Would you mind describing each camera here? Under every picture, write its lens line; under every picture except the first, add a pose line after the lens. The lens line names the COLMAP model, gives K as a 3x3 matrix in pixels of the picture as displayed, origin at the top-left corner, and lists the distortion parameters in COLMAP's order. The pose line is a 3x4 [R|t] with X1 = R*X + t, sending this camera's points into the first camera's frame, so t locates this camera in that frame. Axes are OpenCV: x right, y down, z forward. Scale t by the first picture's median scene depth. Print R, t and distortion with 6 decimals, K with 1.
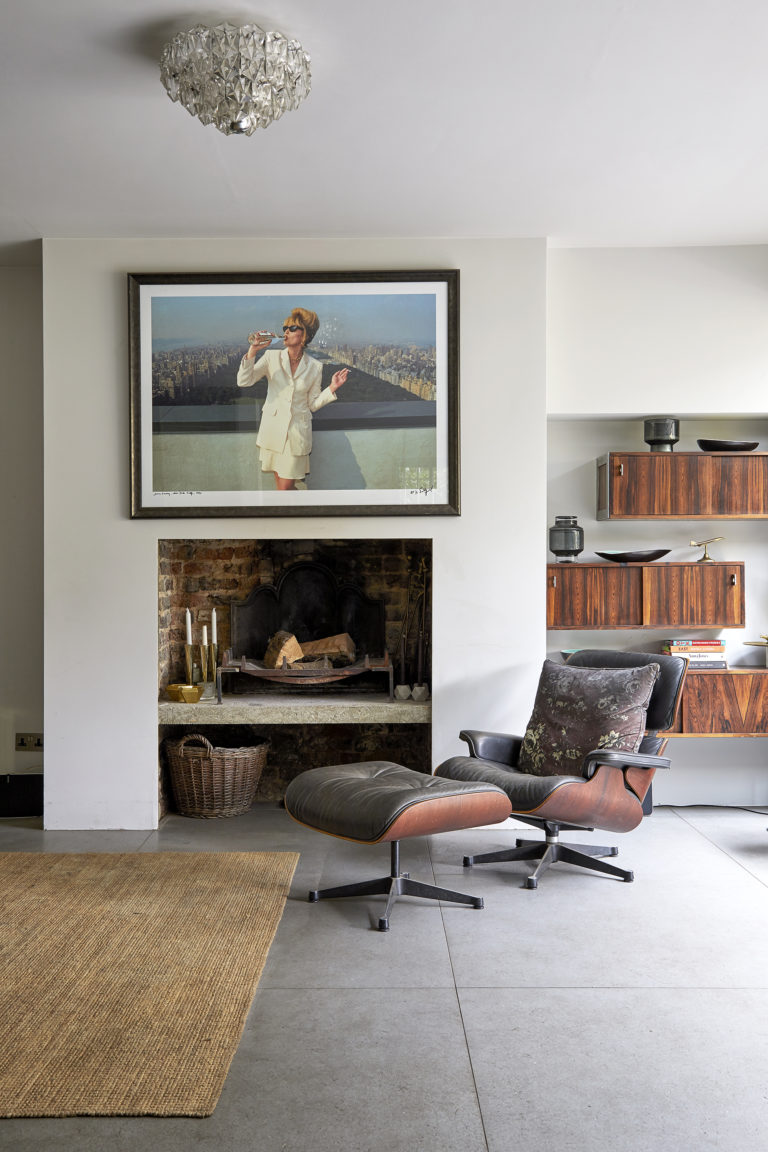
lens RADIAL K [[1199.1, 0, 383.8], [0, 1199.1, 573.2], [0, 0, 1]] dist [-0.005799, 0.019901]
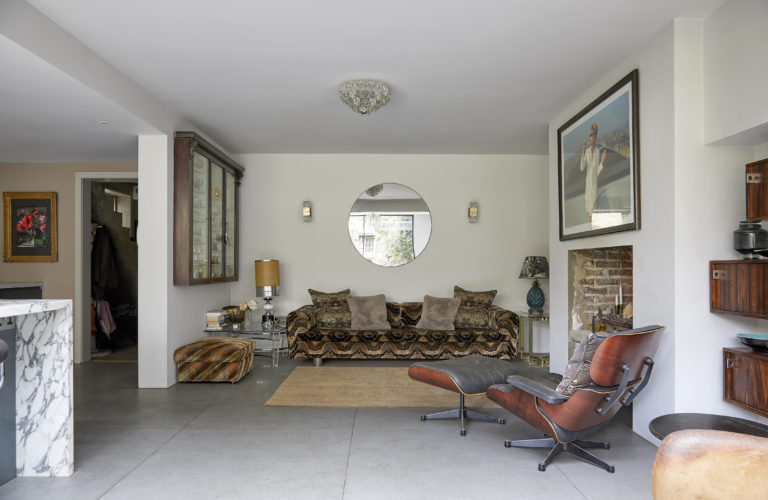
lens RADIAL K [[500.6, 0, 385.5], [0, 500.6, 265.7], [0, 0, 1]] dist [0.005170, 0.000534]
pose [[-0.003528, 0.009306, -0.999950, 0.729127], [0.015587, 0.999836, 0.009250, -0.012475], [0.999872, -0.015554, -0.003673, 0.697006]]
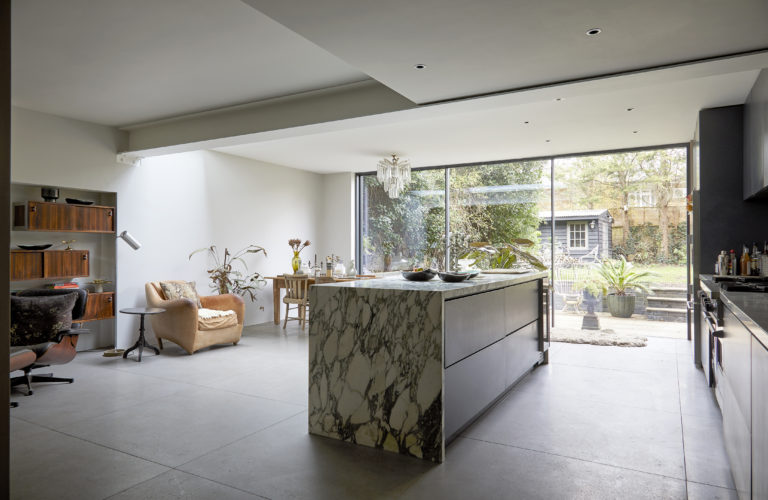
lens RADIAL K [[490.4, 0, 383.8], [0, 490.4, 243.1], [0, 0, 1]] dist [0.007575, 0.001984]
pose [[0.481616, 0.019881, 0.876157, -0.325807], [-0.018842, 0.999746, -0.012329, -0.023529], [-0.876180, -0.010571, 0.481868, -0.038968]]
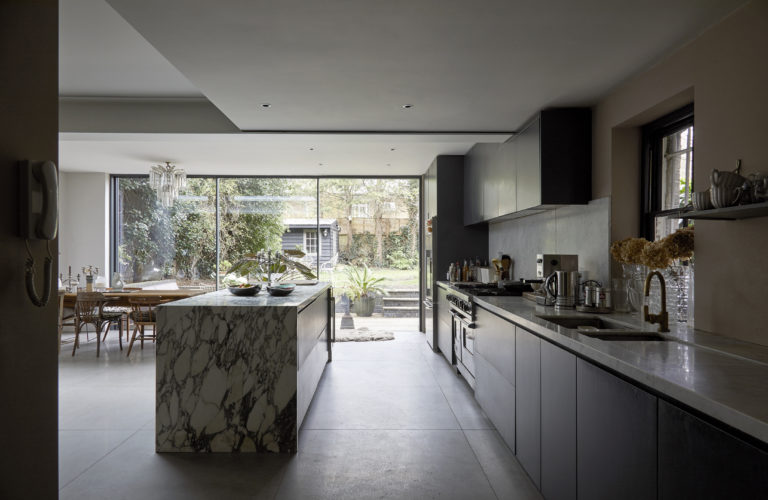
lens RADIAL K [[496.1, 0, 368.1], [0, 496.1, 251.1], [0, 0, 1]] dist [-0.002909, -0.000821]
pose [[-0.010768, 0.013163, 0.999855, -0.463121], [-0.019299, 0.999724, -0.013369, -0.042748], [-0.999756, -0.019440, -0.010511, 0.084131]]
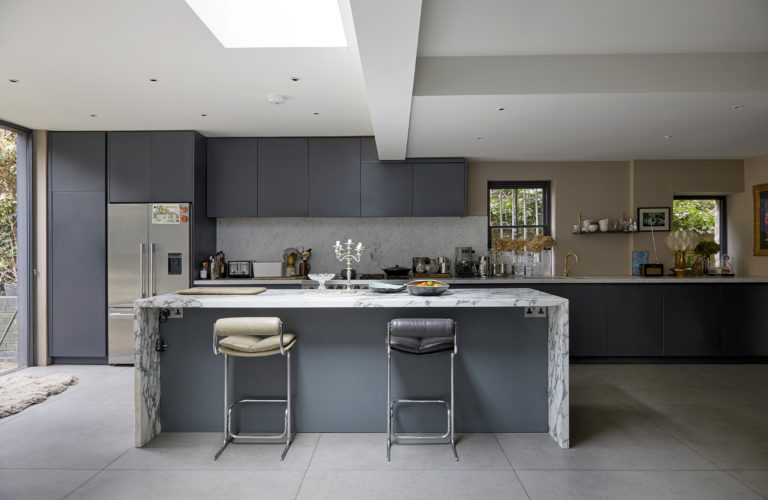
lens RADIAL K [[499.1, 0, 383.4], [0, 499.1, 247.2], [0, 0, 1]] dist [-0.004384, -0.002044]
pose [[-0.999291, 0.013533, 0.035119, 0.397808], [0.012889, 0.999746, -0.018515, -0.032953], [-0.035361, -0.018049, -0.999212, 0.995081]]
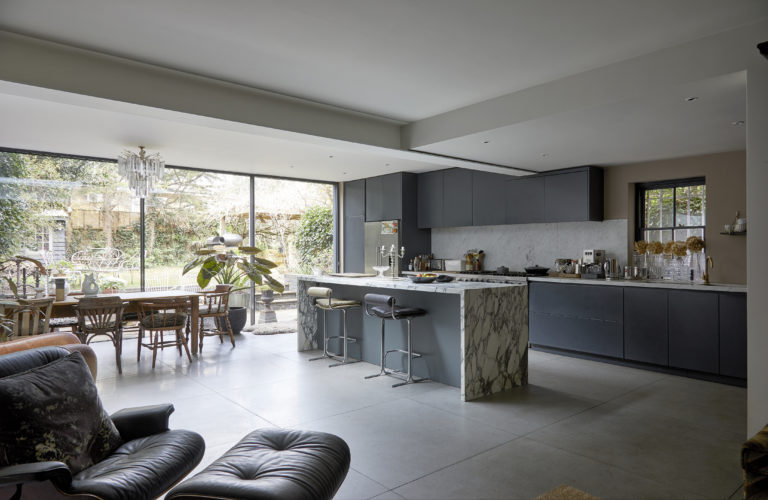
lens RADIAL K [[490.4, 0, 383.8], [0, 490.4, 243.1], [0, 0, 1]] dist [0.007575, 0.001984]
pose [[-0.635481, 0.020725, 0.771839, -0.374677], [-0.005540, 0.999492, -0.031400, -0.027428], [-0.772097, -0.024230, -0.635043, 0.991450]]
